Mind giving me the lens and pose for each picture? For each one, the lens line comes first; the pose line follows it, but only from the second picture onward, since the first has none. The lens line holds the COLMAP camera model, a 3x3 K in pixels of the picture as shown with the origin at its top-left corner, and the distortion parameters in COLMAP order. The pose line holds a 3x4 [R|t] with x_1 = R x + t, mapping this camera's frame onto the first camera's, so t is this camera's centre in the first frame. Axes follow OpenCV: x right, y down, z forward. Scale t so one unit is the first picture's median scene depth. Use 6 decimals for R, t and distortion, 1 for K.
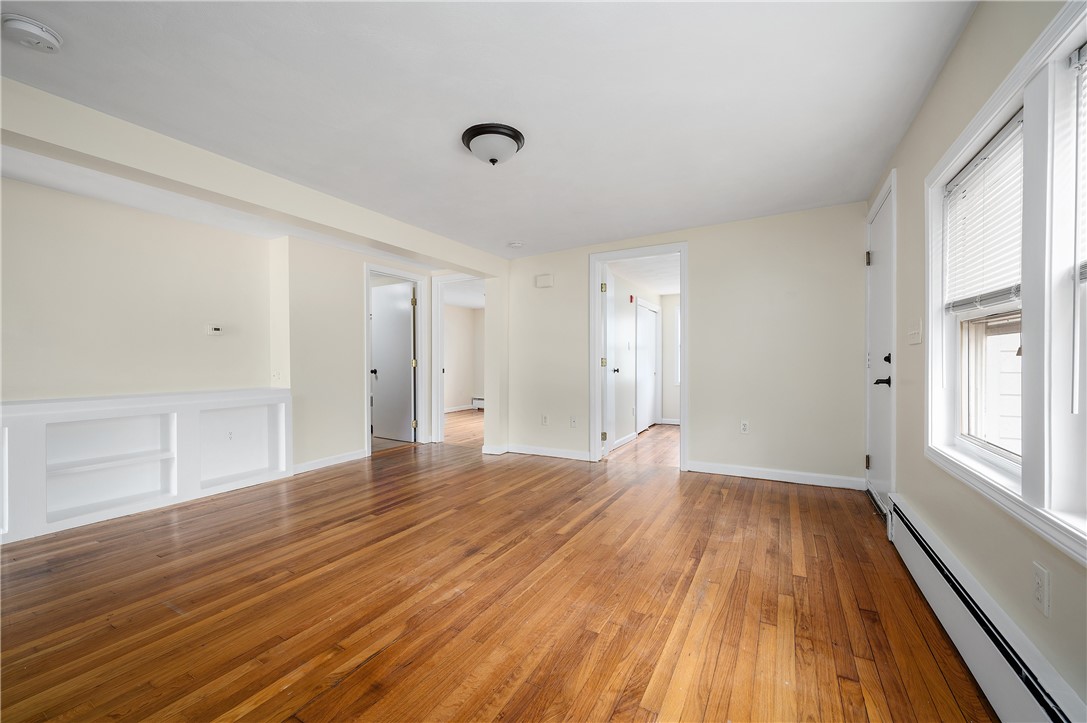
lens RADIAL K [[430.8, 0, 543.5], [0, 430.8, 361.5], [0, 0, 1]] dist [0.000127, -0.000139]
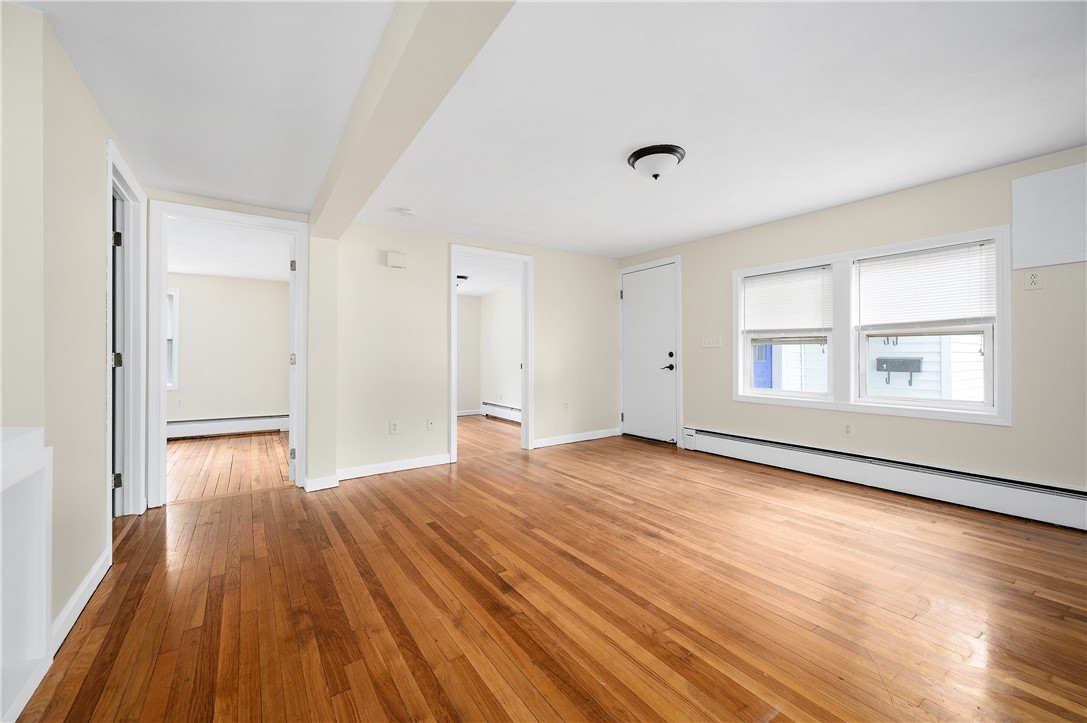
lens RADIAL K [[430.9, 0, 542.0], [0, 430.9, 349.1], [0, 0, 1]] dist [-0.000037, -0.000110]
pose [[0.441198, 0.017133, 0.897246, -1.145220], [0.002664, 0.999788, -0.020401, 0.006483], [-0.897406, 0.011391, 0.441059, 0.714127]]
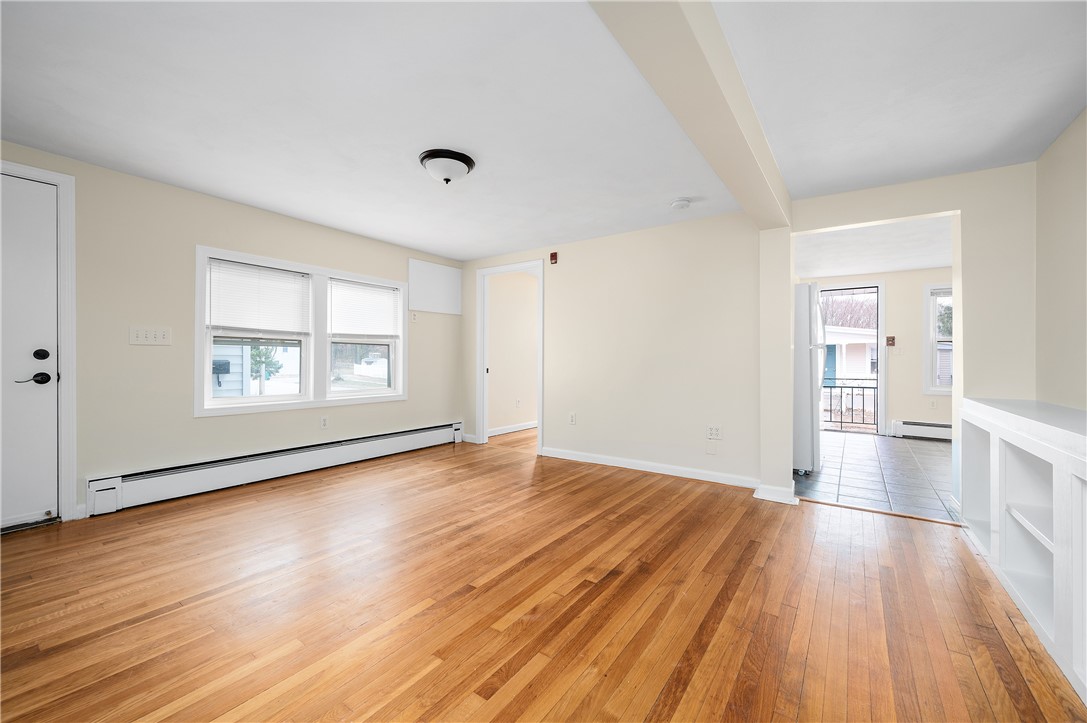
lens RADIAL K [[430.9, 0, 542.0], [0, 430.9, 349.1], [0, 0, 1]] dist [-0.000037, -0.000110]
pose [[-0.993684, 0.002259, 0.112190, -0.449109], [-0.000462, 0.999707, -0.024217, 0.005582], [-0.112211, -0.024115, -0.993392, 1.935721]]
